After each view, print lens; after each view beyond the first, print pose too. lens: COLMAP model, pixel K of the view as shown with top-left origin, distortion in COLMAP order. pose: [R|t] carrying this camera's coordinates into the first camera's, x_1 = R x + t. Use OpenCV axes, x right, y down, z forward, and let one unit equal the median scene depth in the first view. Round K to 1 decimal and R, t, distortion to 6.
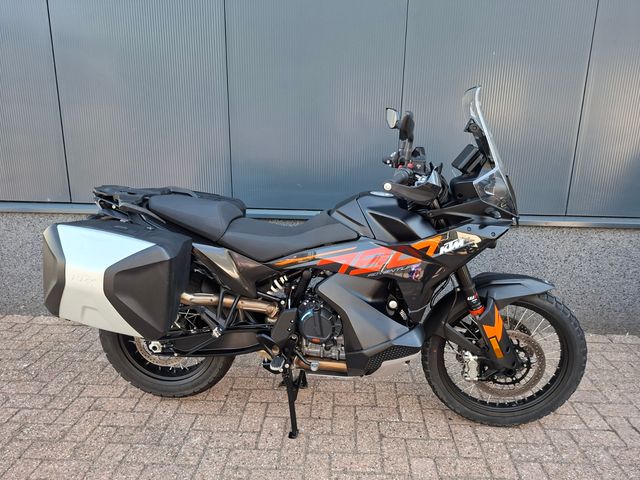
lens RADIAL K [[469.9, 0, 317.8], [0, 469.9, 230.4], [0, 0, 1]] dist [0.055506, -0.065384]
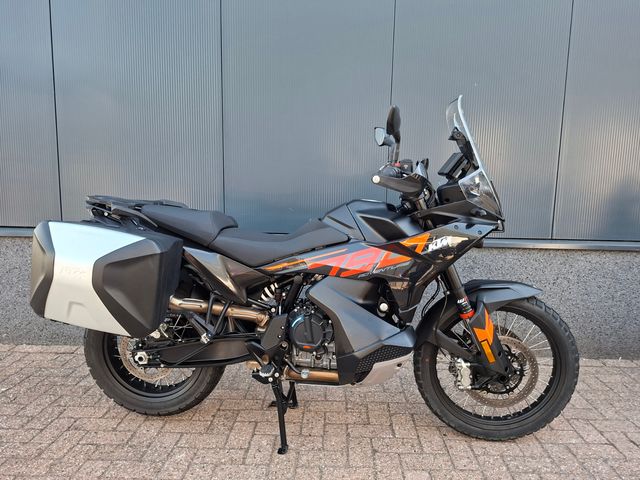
lens RADIAL K [[470.1, 0, 321.1], [0, 470.1, 232.9], [0, 0, 1]] dist [0.054626, -0.061015]
pose [[0.999725, 0.001569, 0.023383, 0.003013], [0.001181, 0.993114, -0.117147, 0.112808], [-0.023406, 0.117143, 0.992839, -0.006717]]
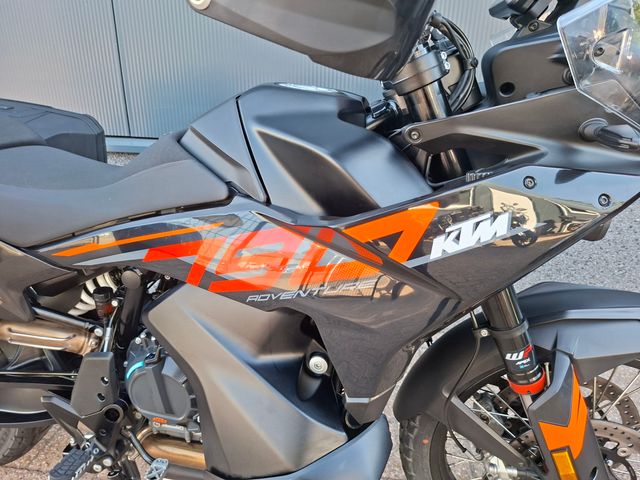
lens RADIAL K [[471.0, 0, 323.1], [0, 471.0, 242.0], [0, 0, 1]] dist [0.054532, -0.067888]
pose [[0.998235, 0.028704, -0.051992, 0.174389], [-0.021297, 0.990230, 0.137807, -0.003560], [0.055439, -0.136457, 0.989094, 0.586657]]
